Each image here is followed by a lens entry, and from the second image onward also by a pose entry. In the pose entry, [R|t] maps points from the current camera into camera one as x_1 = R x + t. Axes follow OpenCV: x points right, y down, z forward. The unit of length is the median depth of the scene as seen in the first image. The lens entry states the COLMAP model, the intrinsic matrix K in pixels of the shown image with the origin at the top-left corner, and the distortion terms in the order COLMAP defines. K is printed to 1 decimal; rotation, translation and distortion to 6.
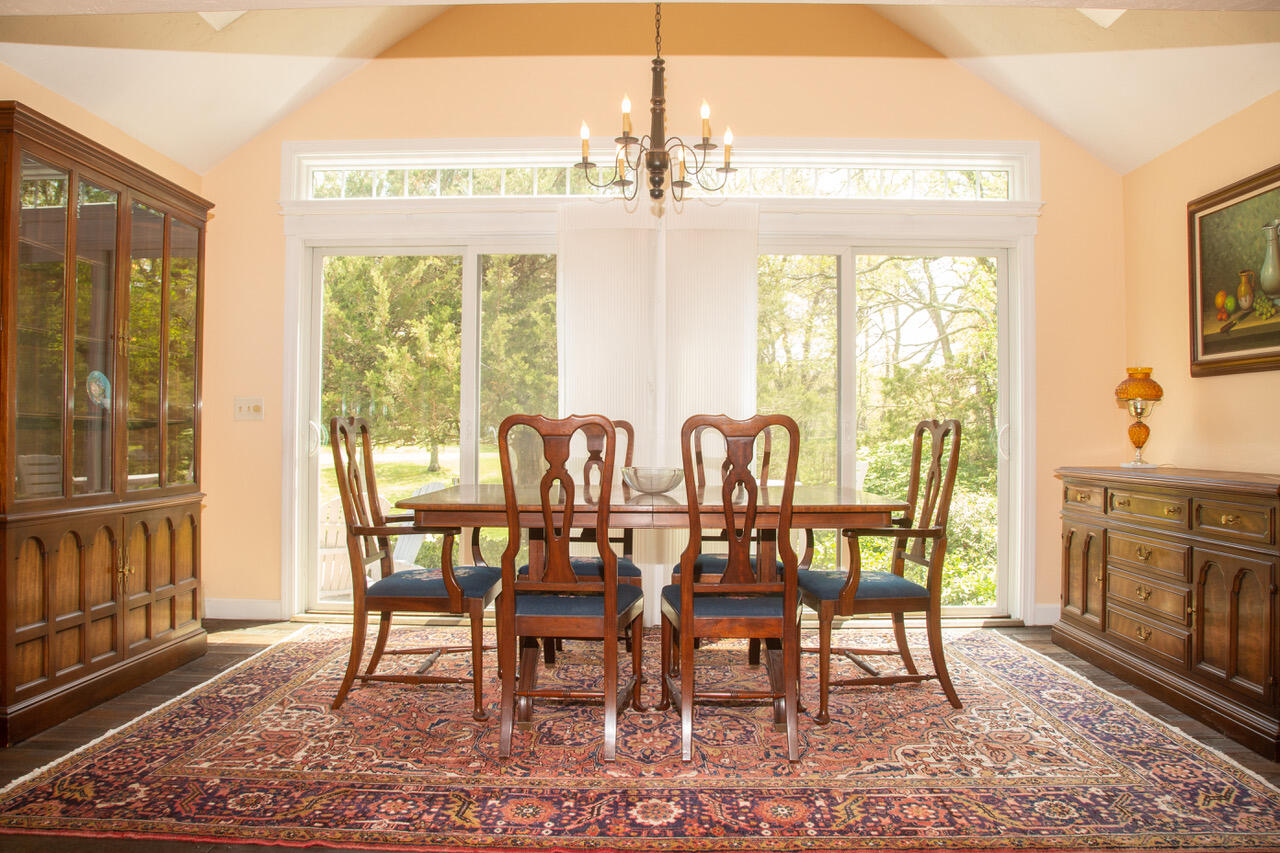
lens RADIAL K [[866.4, 0, 608.3], [0, 866.4, 416.6], [0, 0, 1]] dist [-0.106984, 0.048827]
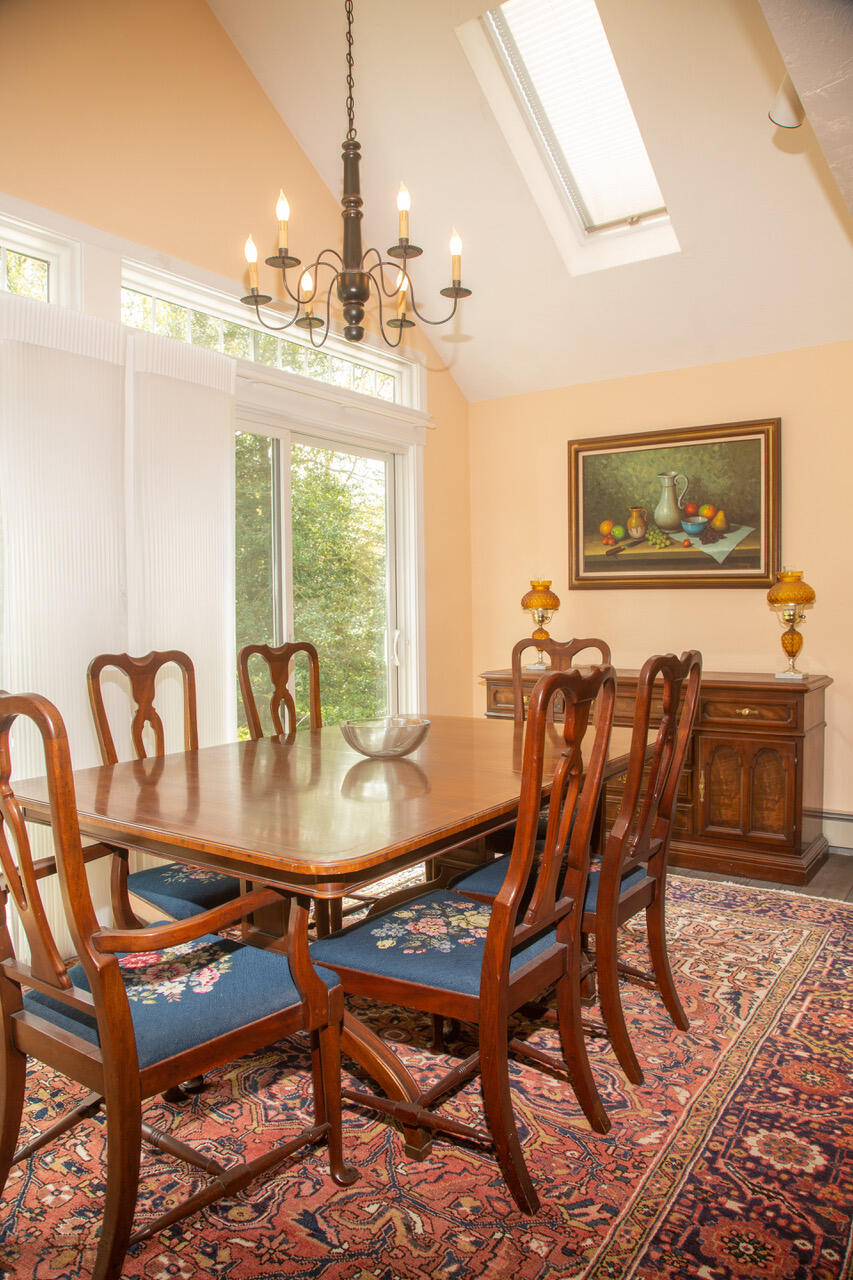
lens RADIAL K [[866.4, 0, 419.9], [0, 866.4, 634.8], [0, 0, 1]] dist [-0.106984, 0.048827]
pose [[0.559500, -0.034586, 0.828108, -0.589562], [-0.000987, 0.999100, 0.042395, -0.046773], [-0.828829, -0.024537, 0.558963, 0.648530]]
